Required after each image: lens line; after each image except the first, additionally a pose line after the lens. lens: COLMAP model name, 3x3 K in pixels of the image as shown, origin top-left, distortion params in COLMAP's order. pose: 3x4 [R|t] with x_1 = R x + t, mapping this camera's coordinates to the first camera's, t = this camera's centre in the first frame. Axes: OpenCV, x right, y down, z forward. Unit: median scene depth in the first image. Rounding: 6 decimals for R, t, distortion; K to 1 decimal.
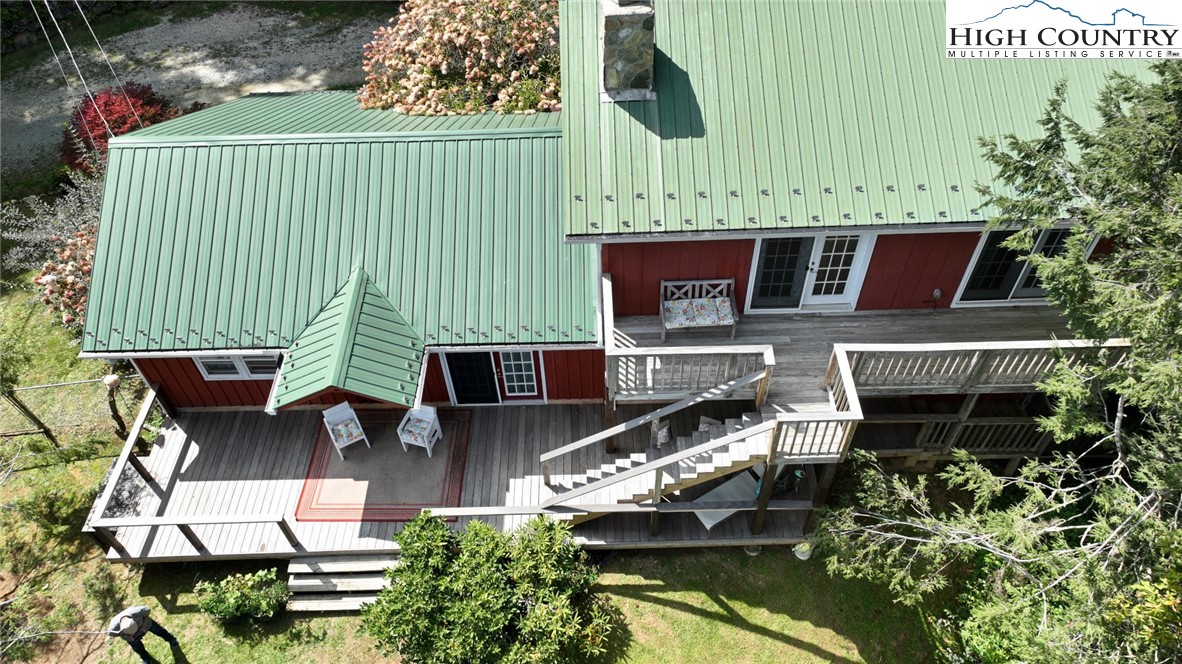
lens RADIAL K [[839.2, 0, 590.8], [0, 839.2, 330.4], [0, 0, 1]] dist [-0.000877, 0.025501]
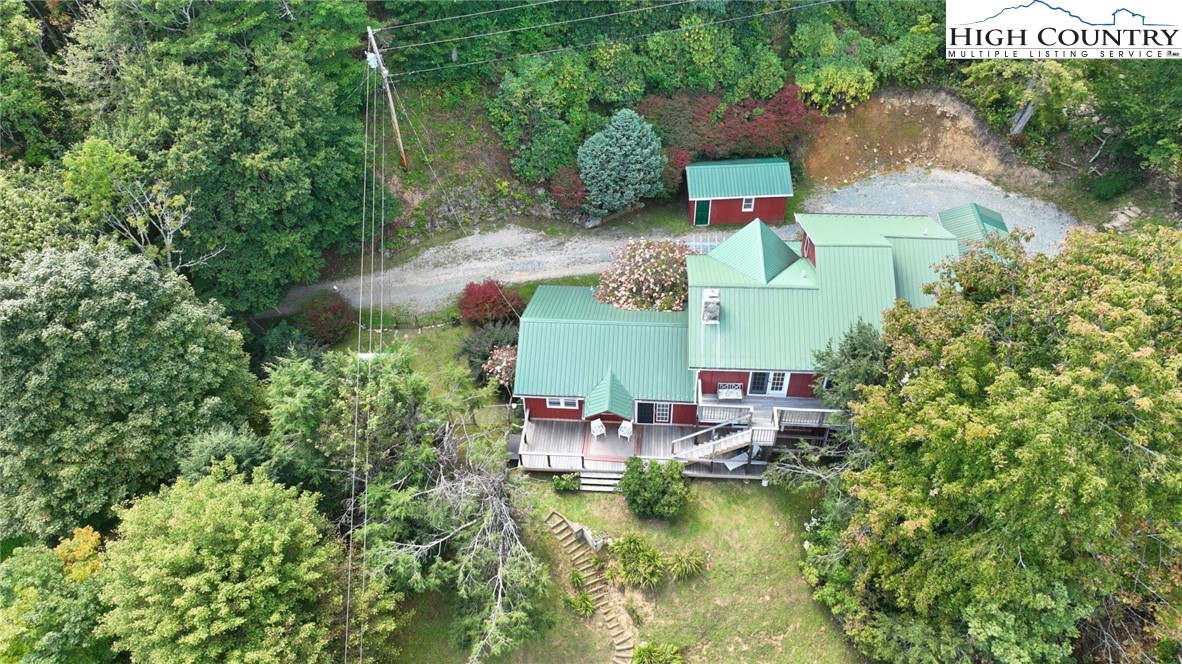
lens RADIAL K [[839.2, 0, 590.8], [0, 839.2, 330.4], [0, 0, 1]] dist [-0.000877, 0.025501]
pose [[0.996312, 0.057958, -0.063278, -0.180385], [-0.063223, 0.994404, -0.084634, 0.036115], [0.058019, 0.088322, 0.994401, -1.919366]]
